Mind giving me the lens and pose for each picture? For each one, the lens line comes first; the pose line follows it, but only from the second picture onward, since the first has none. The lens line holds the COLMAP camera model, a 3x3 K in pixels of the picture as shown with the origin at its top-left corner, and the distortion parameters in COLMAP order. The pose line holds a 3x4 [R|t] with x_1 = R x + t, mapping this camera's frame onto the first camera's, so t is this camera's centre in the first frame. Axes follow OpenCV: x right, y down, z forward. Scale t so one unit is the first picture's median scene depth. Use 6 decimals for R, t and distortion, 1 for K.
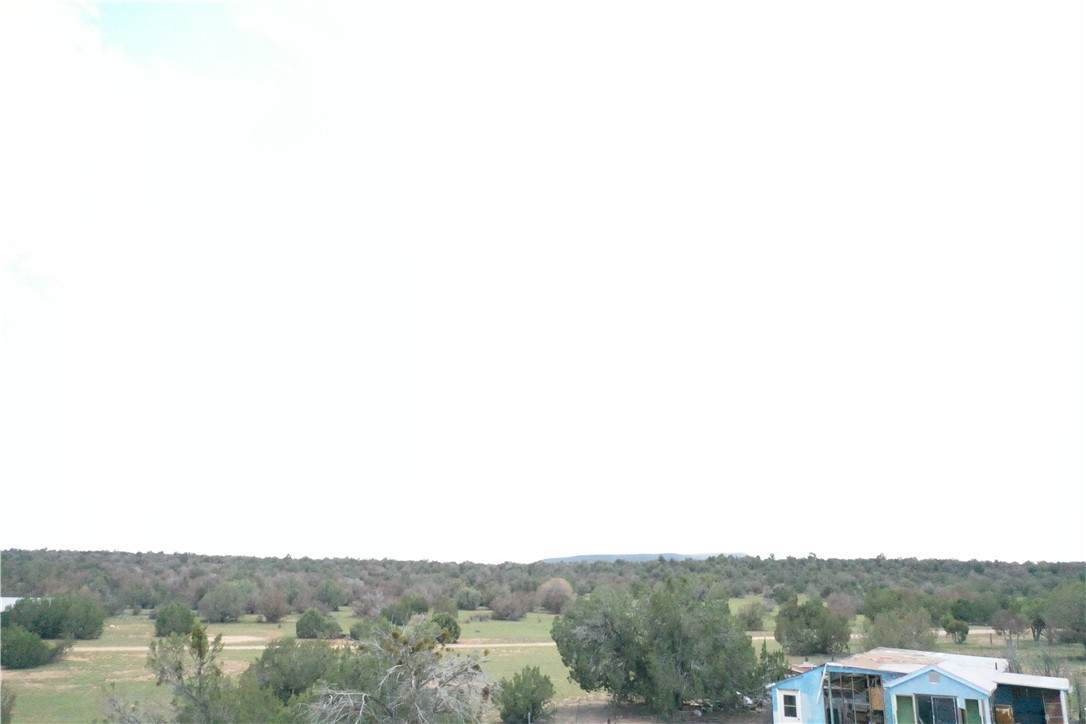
lens RADIAL K [[853.6, 0, 539.9], [0, 853.6, 361.6], [0, 0, 1]] dist [0.001111, -0.003422]
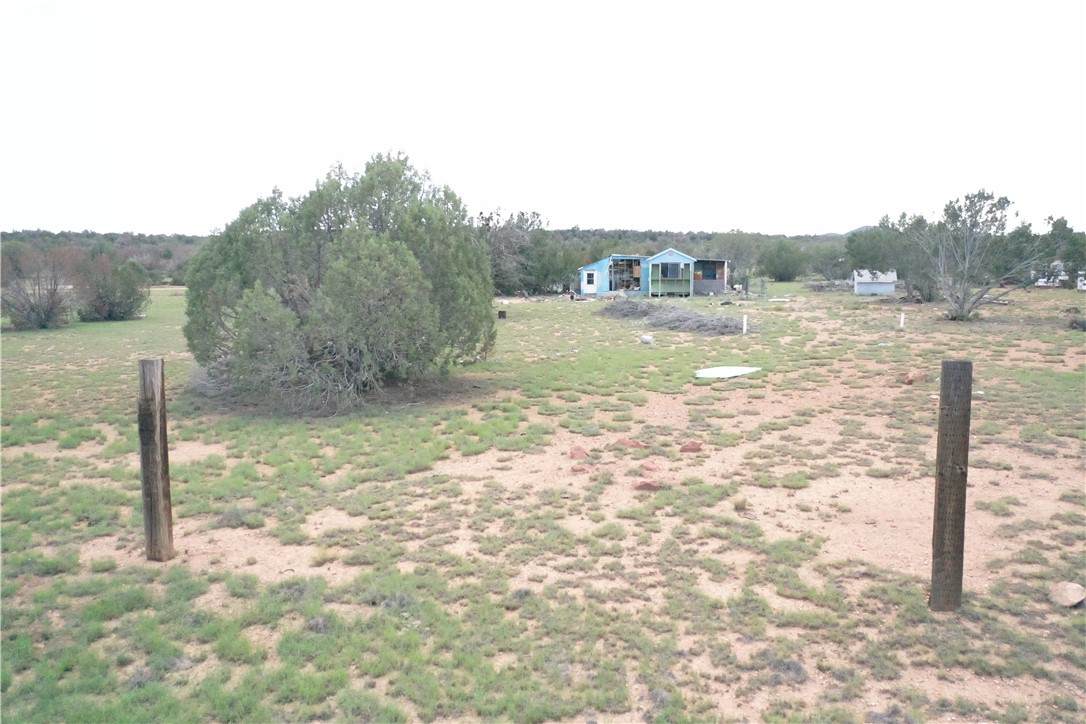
lens RADIAL K [[853.6, 0, 539.9], [0, 853.6, 361.6], [0, 0, 1]] dist [0.001111, -0.003422]
pose [[0.943092, -0.053364, 0.328222, -0.197405], [-0.070611, 0.932393, 0.354482, -0.030901], [-0.324948, -0.357485, 0.875564, -0.292148]]
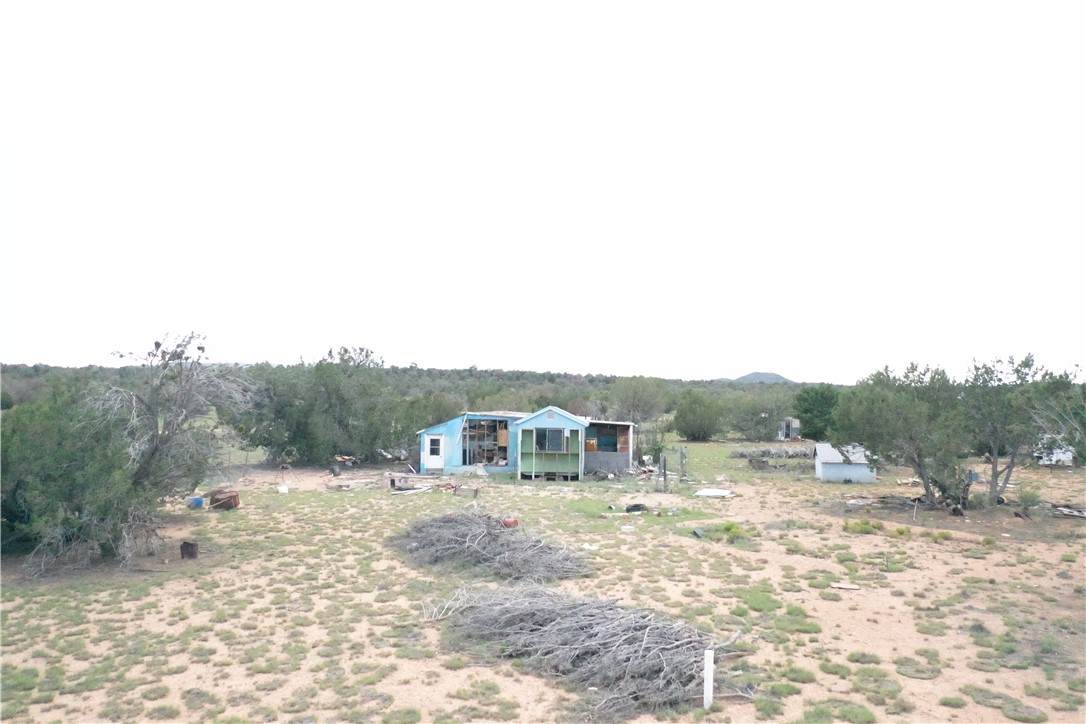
lens RADIAL K [[853.6, 0, 539.9], [0, 853.6, 361.6], [0, 0, 1]] dist [0.001111, -0.003422]
pose [[0.898864, 0.022881, 0.437631, -0.052578], [-0.116516, 0.975169, 0.188332, 0.018224], [-0.422455, -0.220276, 0.879210, -0.052342]]
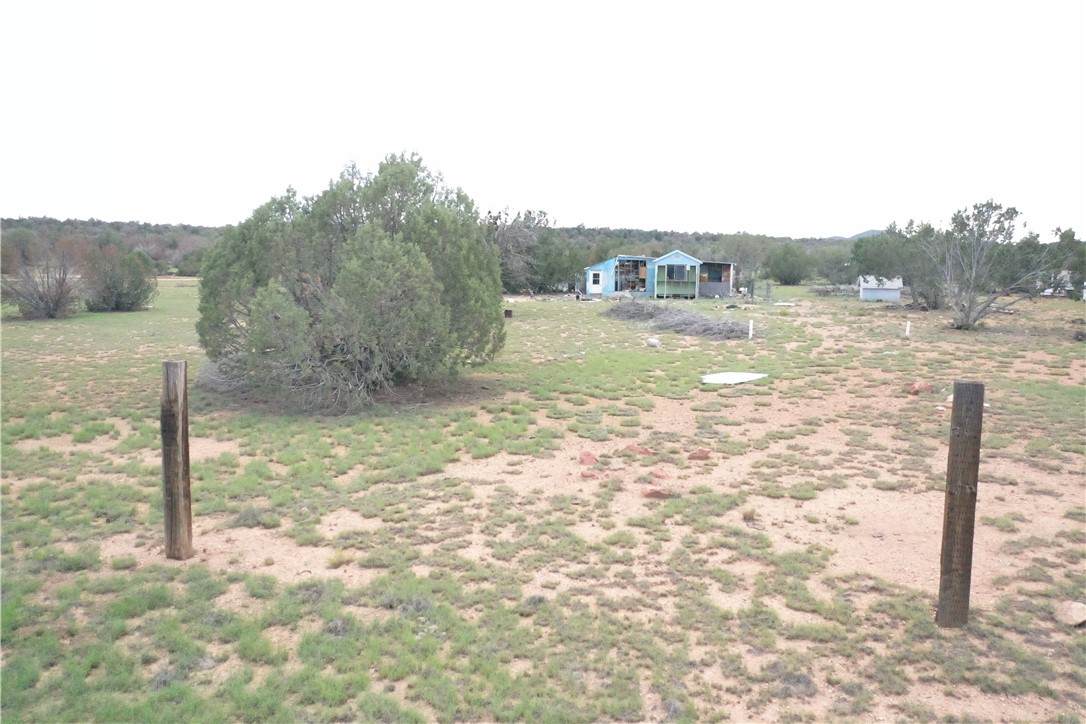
lens RADIAL K [[853.6, 0, 539.9], [0, 853.6, 361.6], [0, 0, 1]] dist [0.001111, -0.003422]
pose [[0.944924, -0.034646, 0.325451, -0.199557], [-0.089110, 0.929582, 0.357682, -0.032804], [-0.314925, -0.366983, 0.875297, -0.292515]]
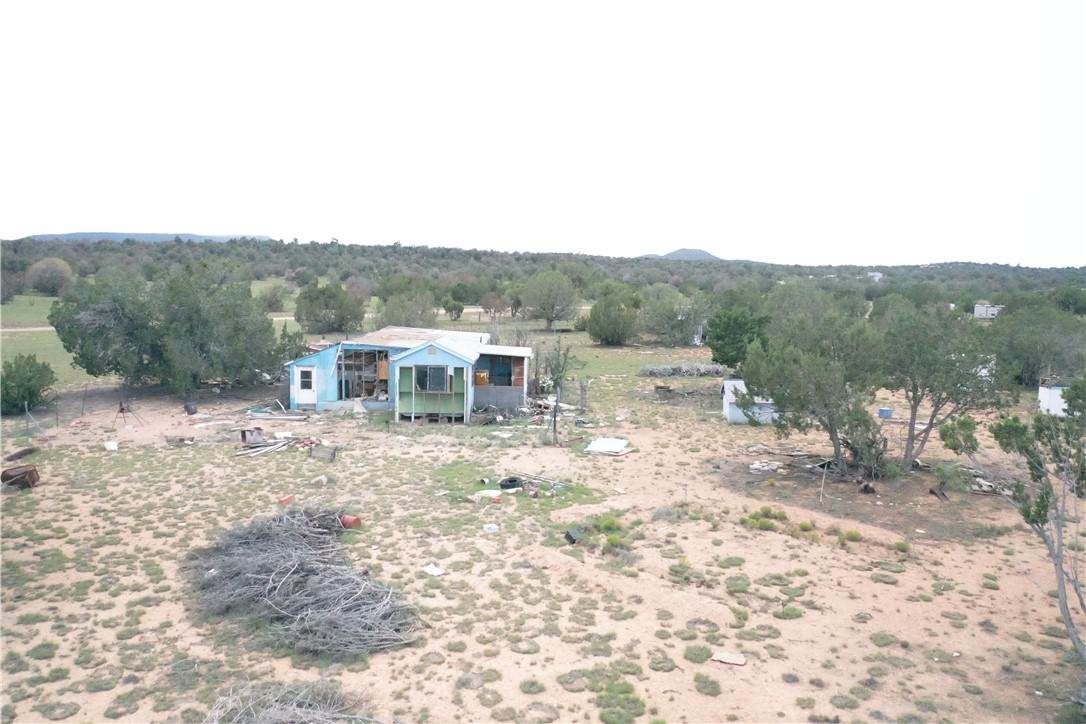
lens RADIAL K [[853.6, 0, 539.9], [0, 853.6, 361.6], [0, 0, 1]] dist [0.001111, -0.003422]
pose [[0.859591, -0.041852, 0.509266, -0.001410], [-0.142781, 0.937268, 0.318028, -0.002621], [-0.490629, -0.346087, 0.799692, -0.002082]]
